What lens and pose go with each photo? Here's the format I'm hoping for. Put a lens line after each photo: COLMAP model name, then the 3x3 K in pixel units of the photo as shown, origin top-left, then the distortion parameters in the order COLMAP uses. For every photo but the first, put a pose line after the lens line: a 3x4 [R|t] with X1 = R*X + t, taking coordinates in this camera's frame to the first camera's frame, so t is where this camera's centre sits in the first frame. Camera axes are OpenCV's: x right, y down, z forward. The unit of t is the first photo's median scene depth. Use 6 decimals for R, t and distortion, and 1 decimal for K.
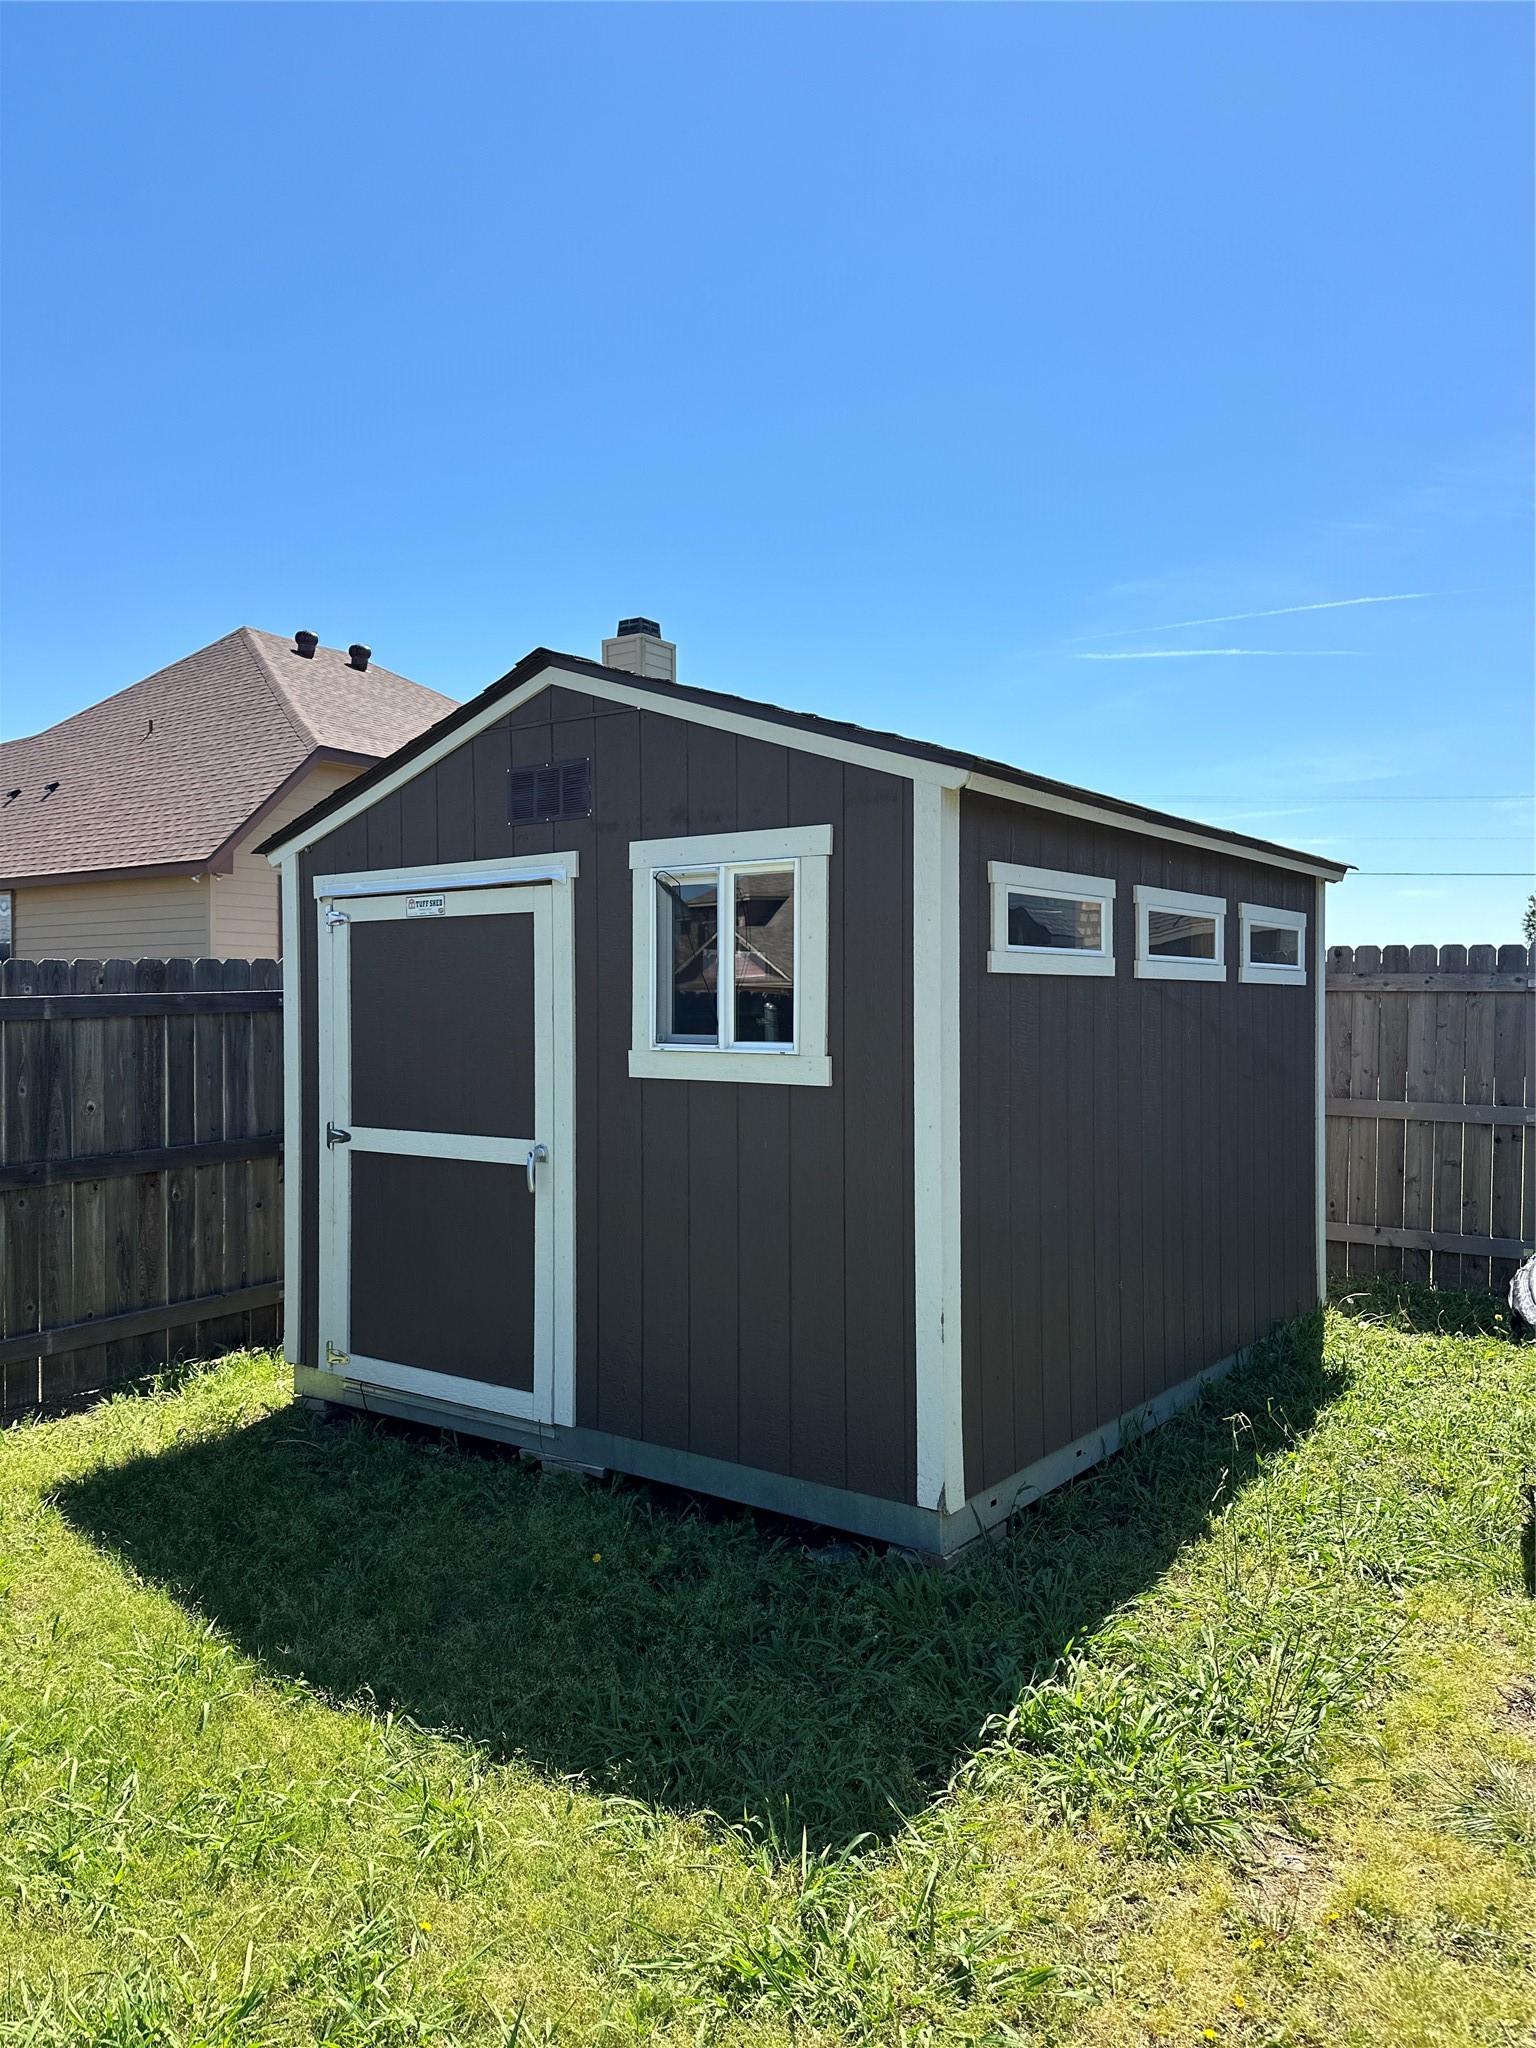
lens RADIAL K [[1436.9, 0, 780.8], [0, 1436.9, 1019.4], [0, 0, 1]] dist [0.068426, -0.097508]
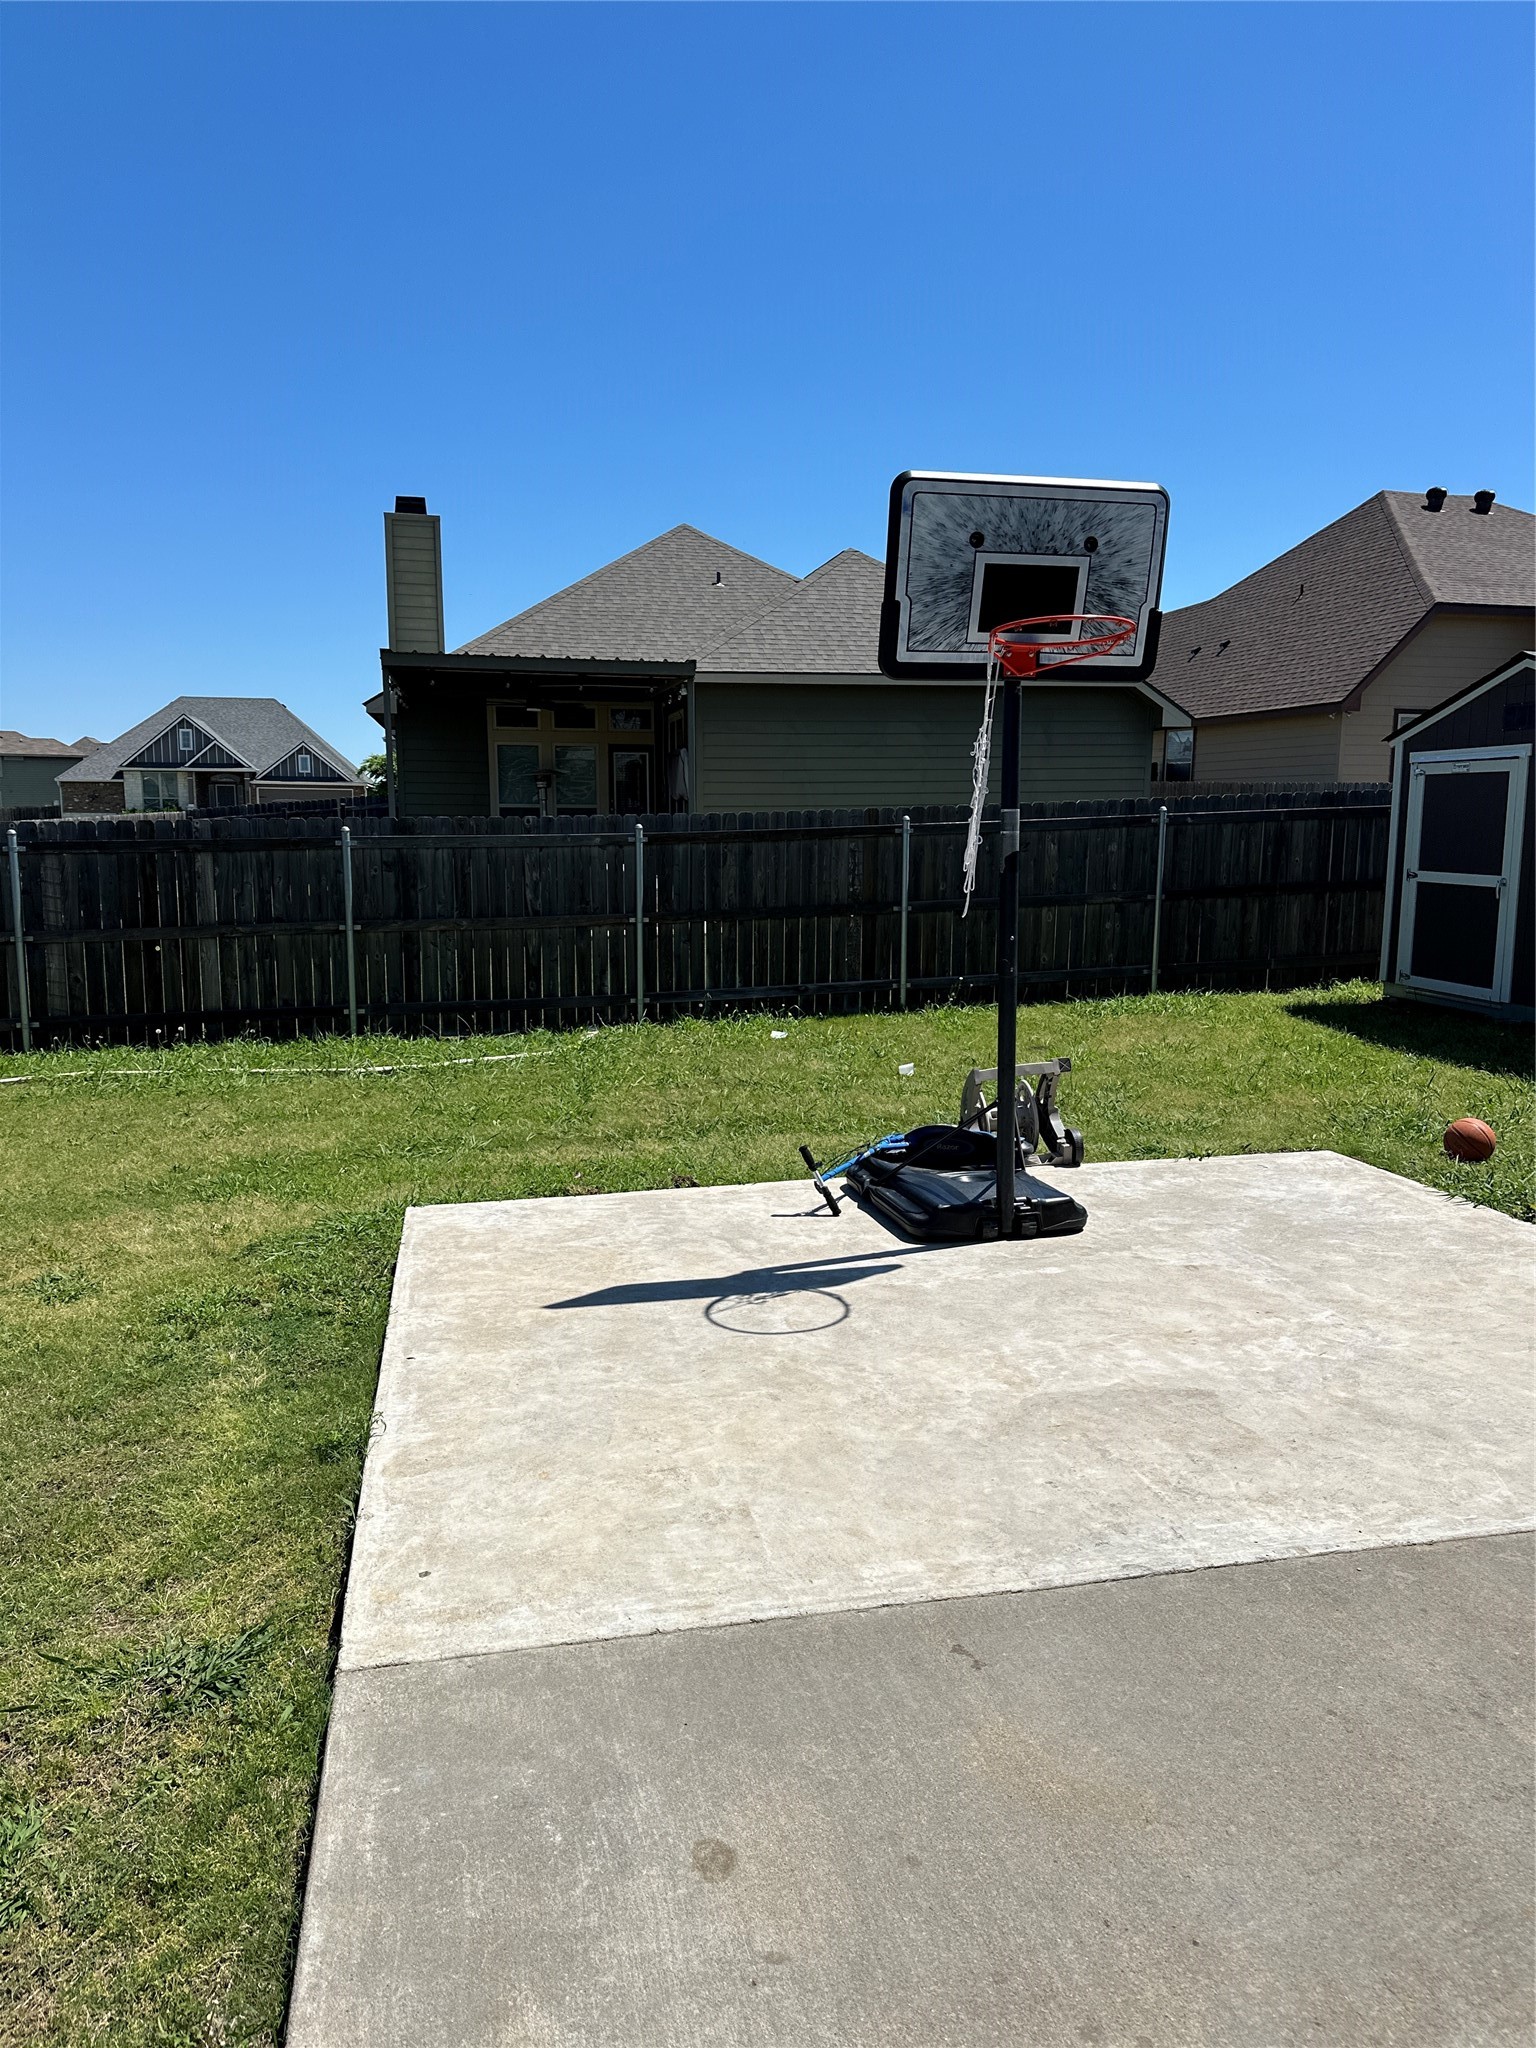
lens RADIAL K [[1436.9, 0, 773.5], [0, 1436.9, 1021.0], [0, 0, 1]] dist [0.068426, -0.097508]
pose [[0.744818, 0.100850, -0.659602, 0.405823], [-0.011226, 0.990267, 0.138730, 0.005785], [0.667173, -0.095924, 0.738701, -1.173884]]
